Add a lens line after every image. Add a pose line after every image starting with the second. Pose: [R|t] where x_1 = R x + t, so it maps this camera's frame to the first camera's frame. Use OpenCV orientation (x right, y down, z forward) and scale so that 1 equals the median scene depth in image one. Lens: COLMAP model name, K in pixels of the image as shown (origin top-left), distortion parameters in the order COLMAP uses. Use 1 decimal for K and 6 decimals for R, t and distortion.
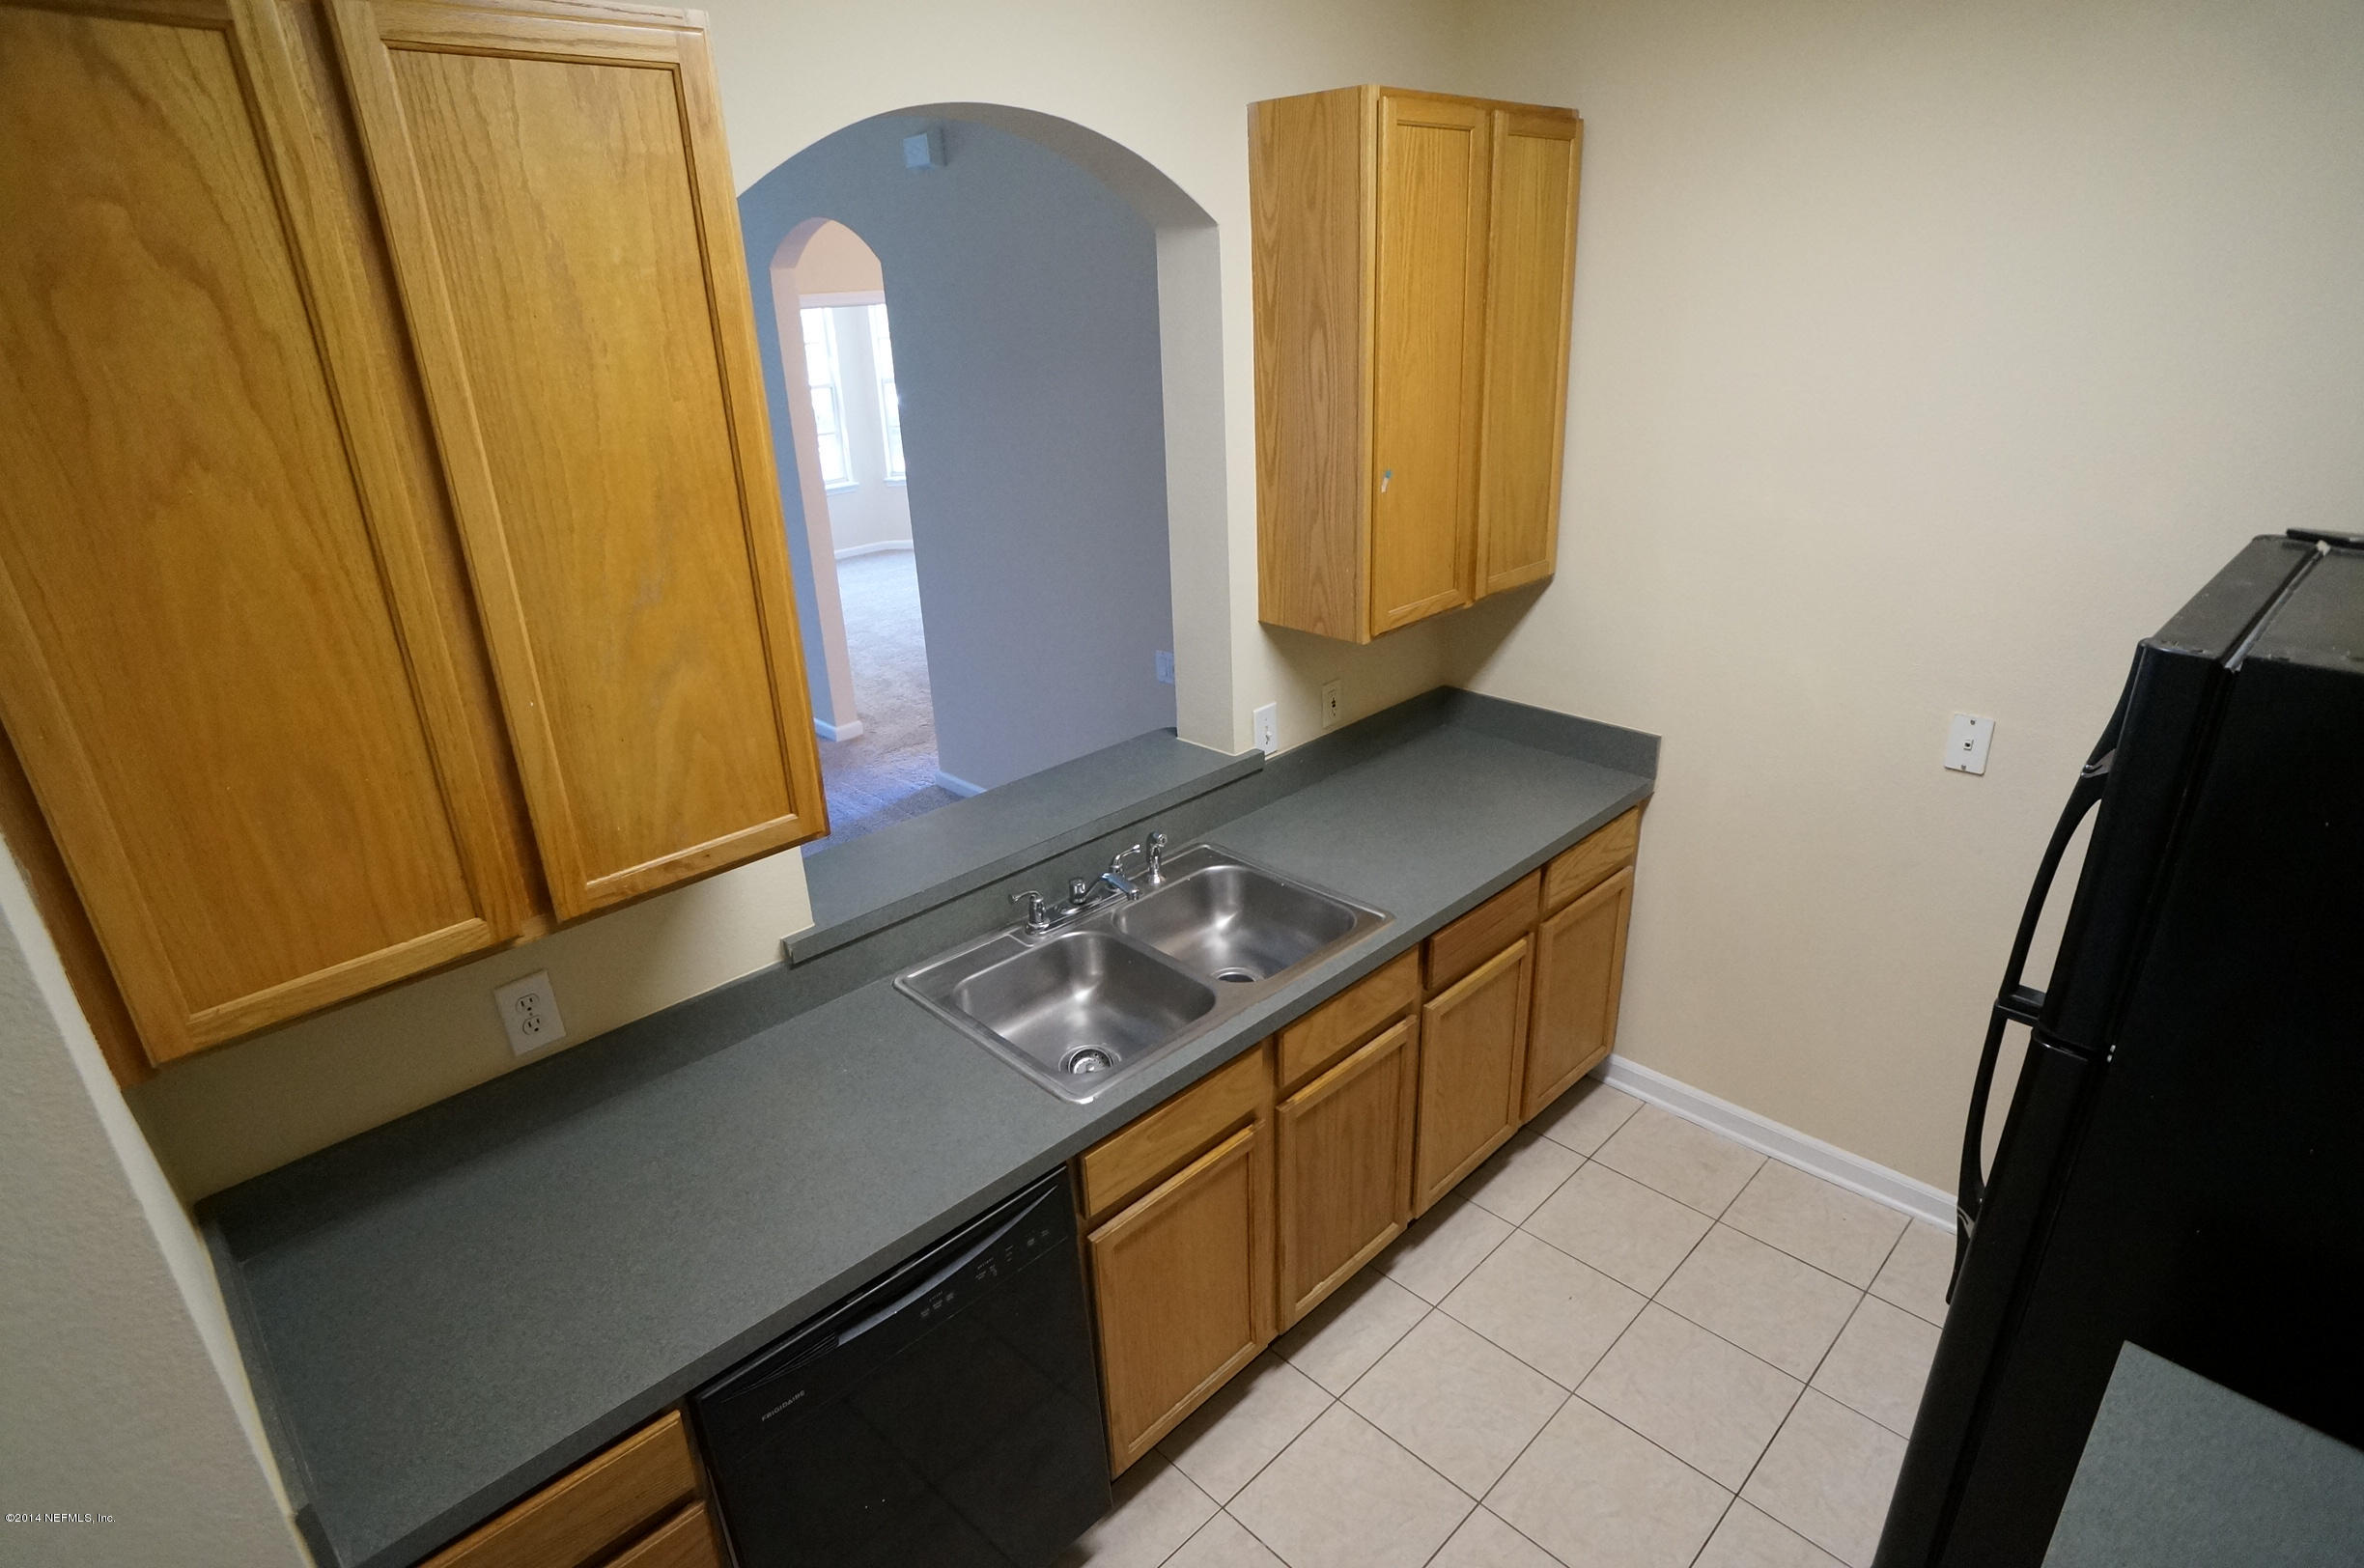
lens RADIAL K [[1244.1, 0, 1181.4], [0, 1244.1, 777.6], [0, 0, 1]] dist [-0.078370, 0.050601]
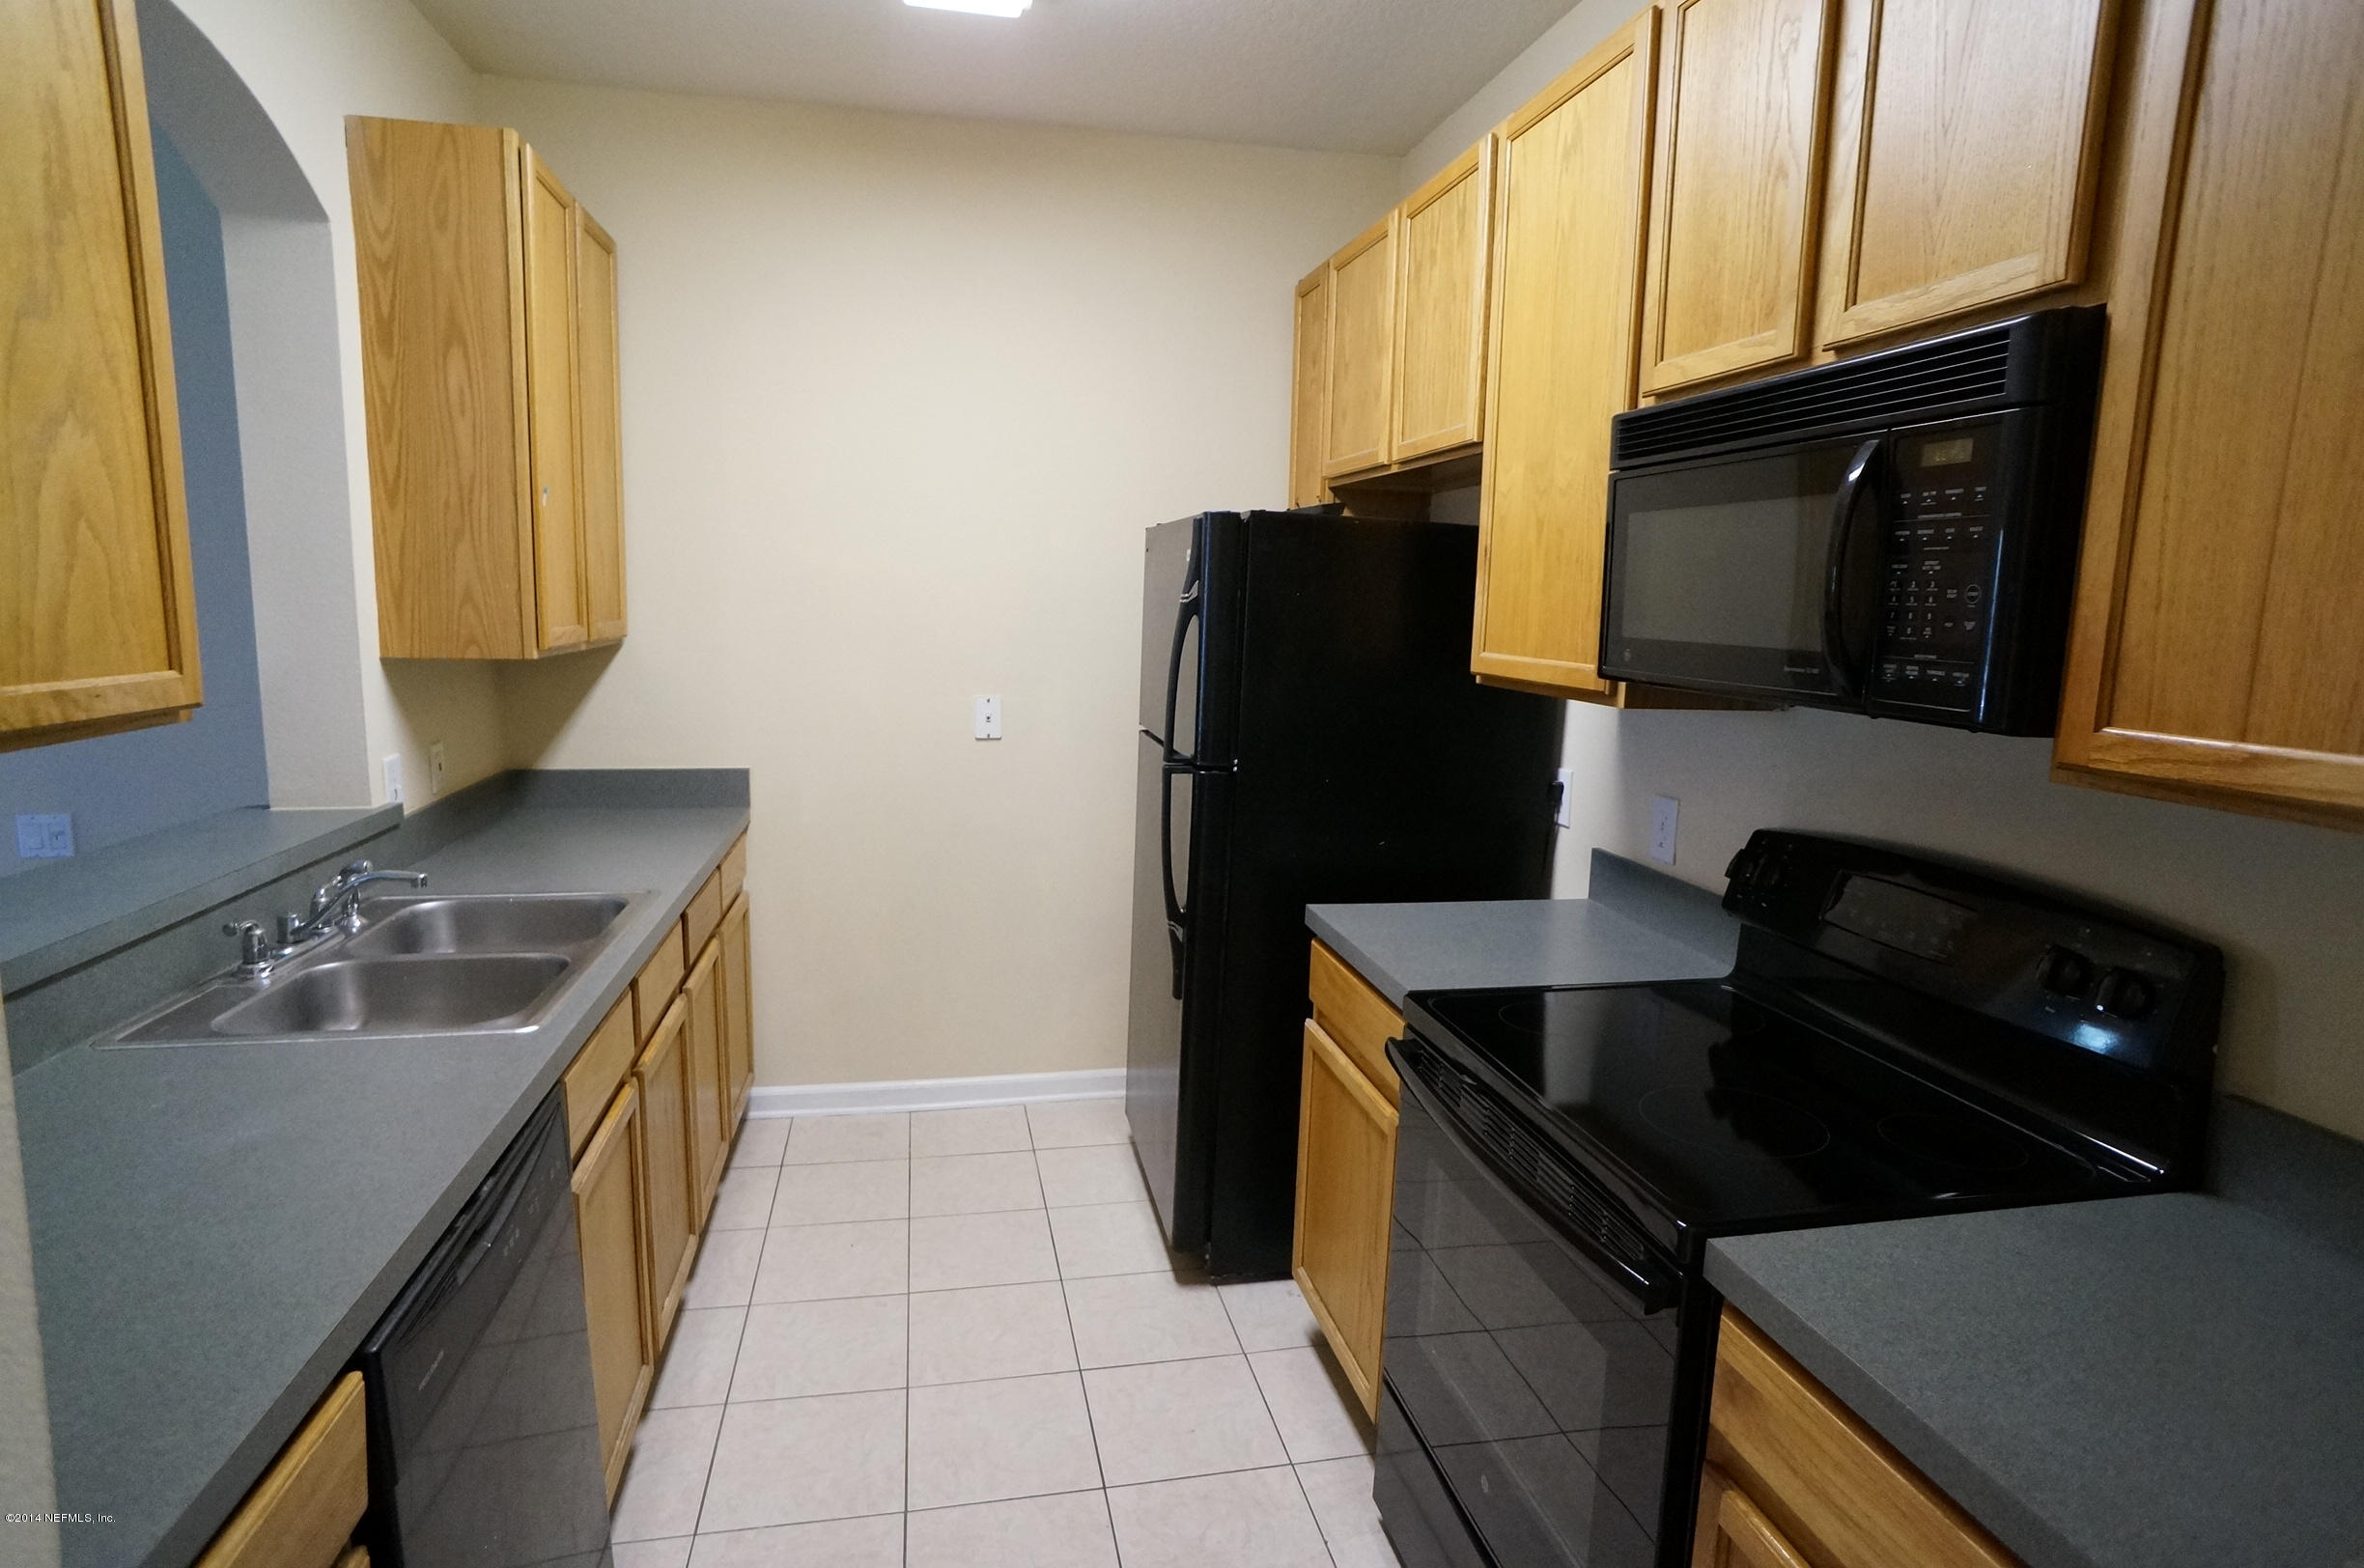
lens RADIAL K [[1244.1, 0, 1181.4], [0, 1244.1, 777.6], [0, 0, 1]] dist [-0.078370, 0.050601]
pose [[0.538143, -0.071361, 0.839827, -0.458216], [0.277290, 0.955932, -0.096454, 0.252654], [-0.795935, 0.284782, 0.534216, 0.097249]]
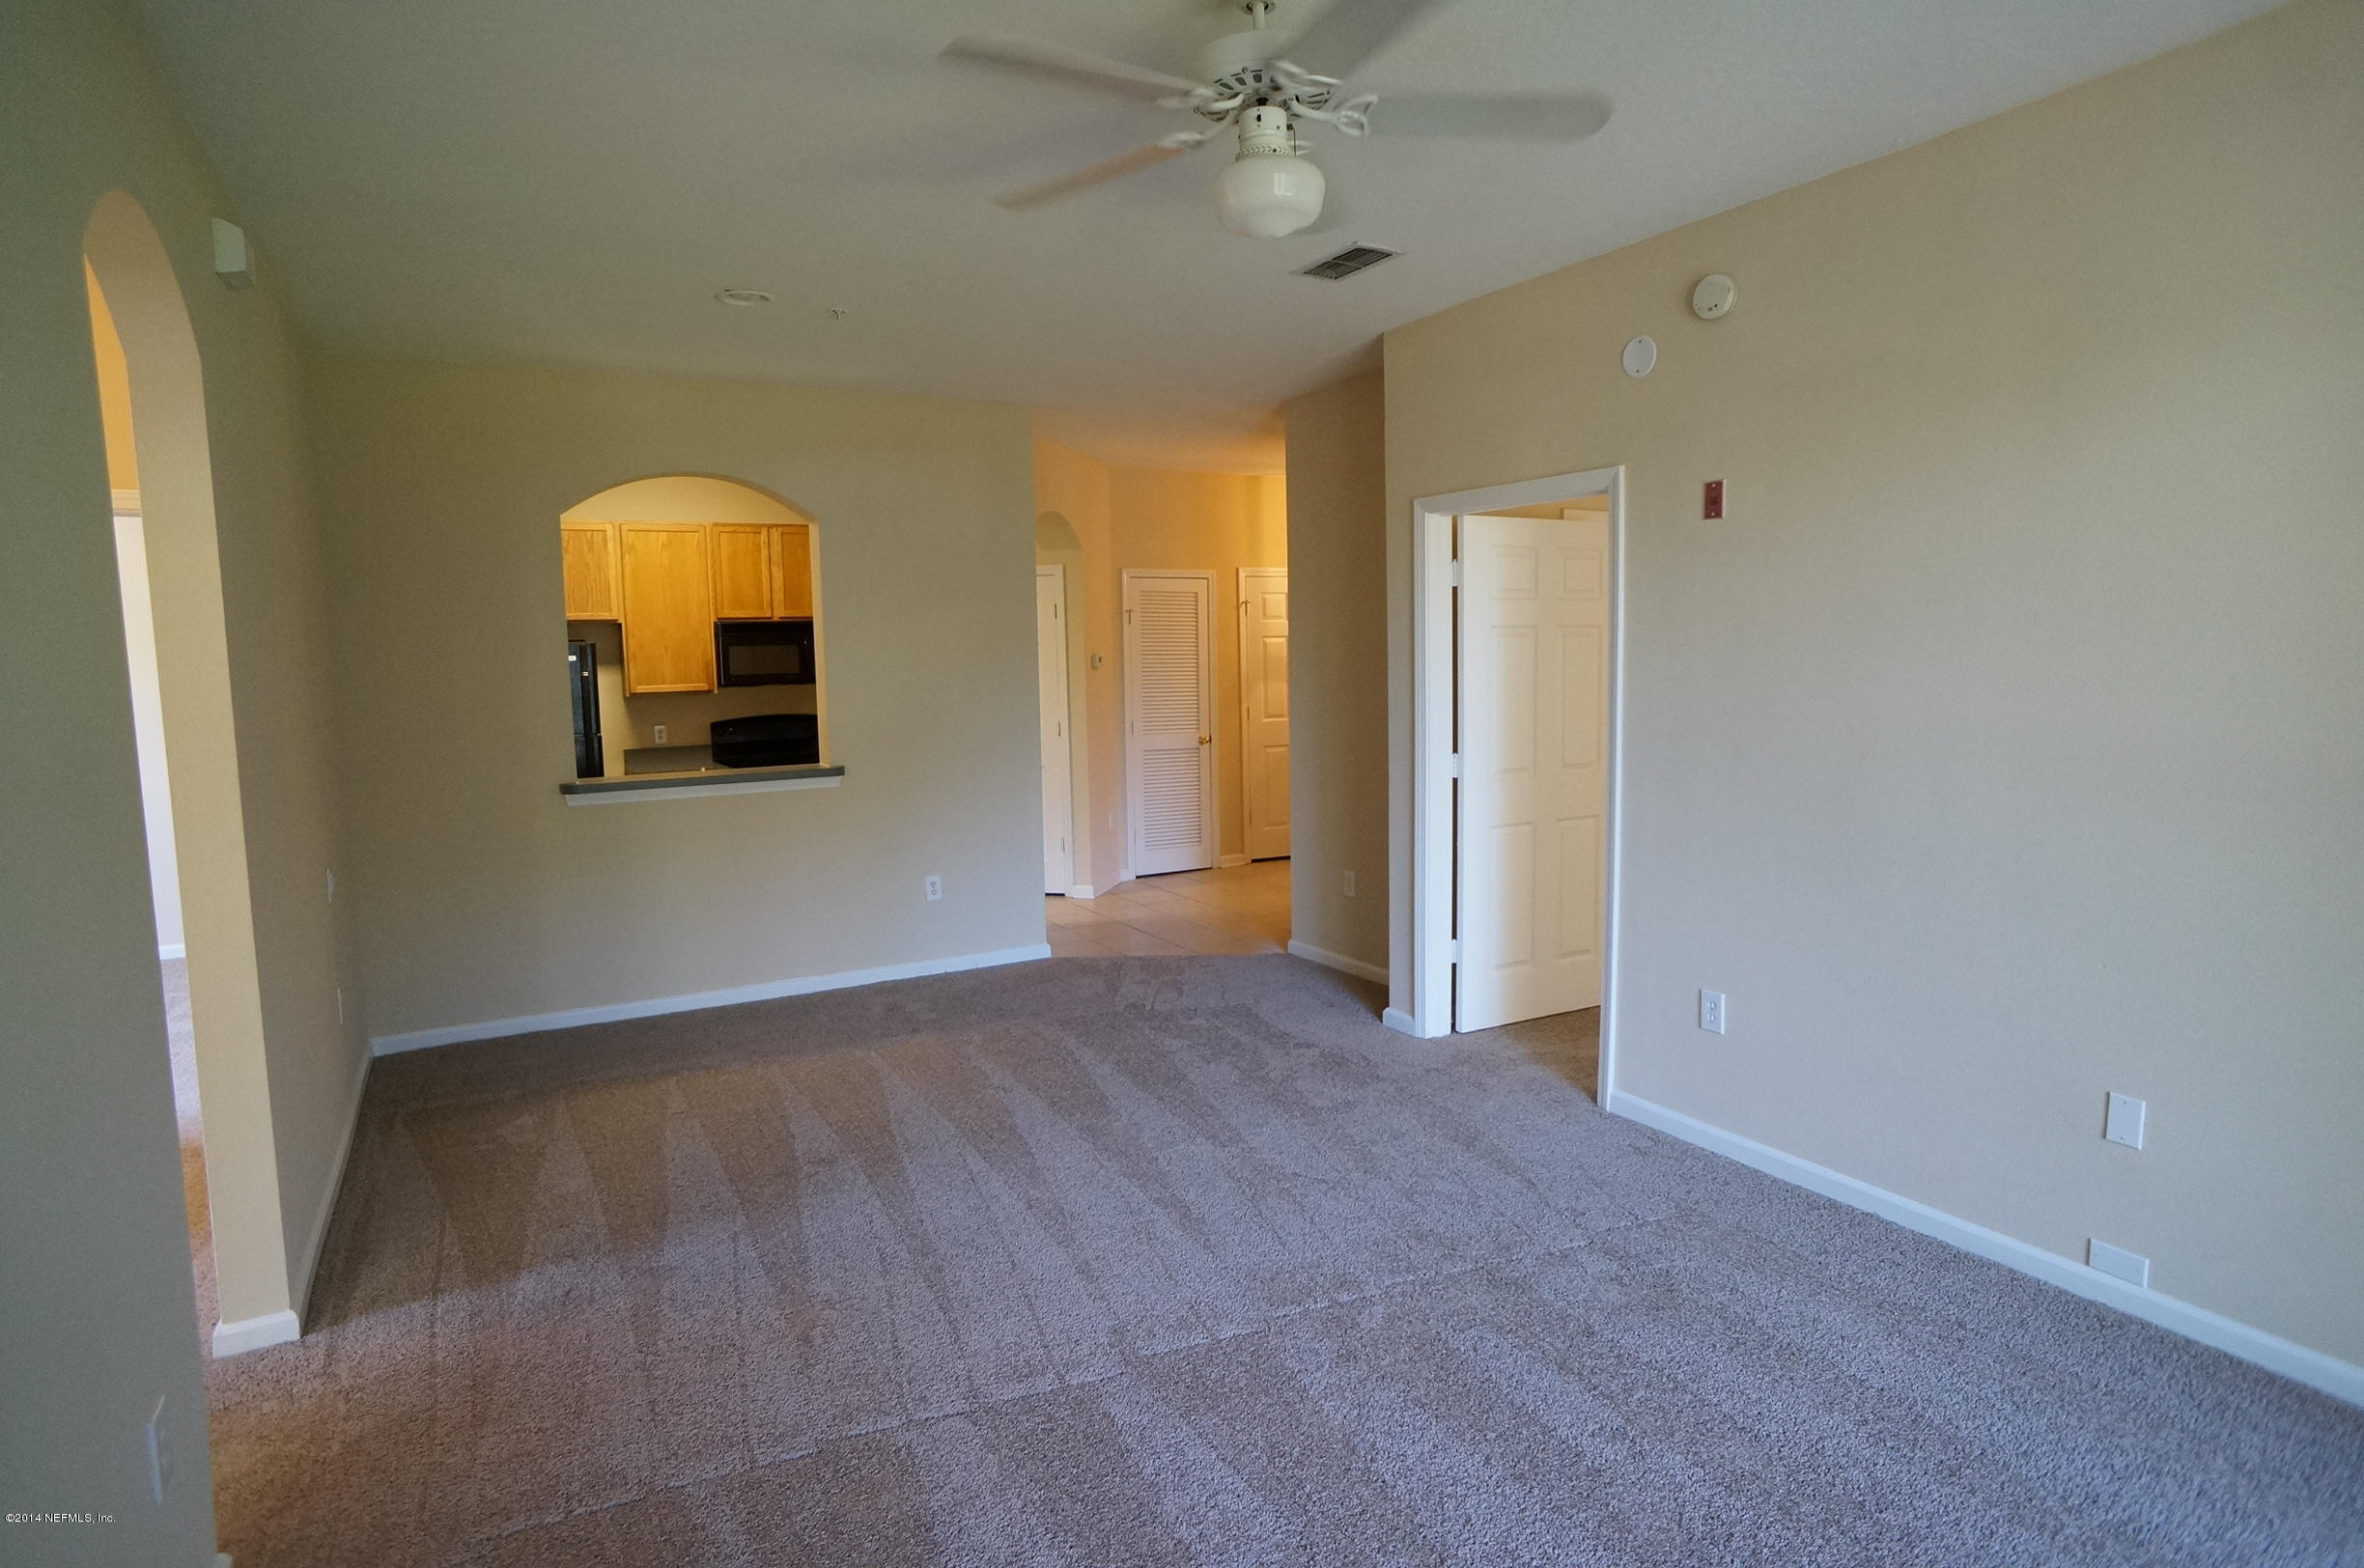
lens RADIAL K [[1244.1, 0, 1181.4], [0, 1244.1, 777.6], [0, 0, 1]] dist [-0.078370, 0.050601]
pose [[-0.966841, 0.034978, 0.252974, -1.654643], [0.148814, 0.882183, 0.446775, -0.892899], [-0.207542, 0.469606, -0.858135, 3.004008]]
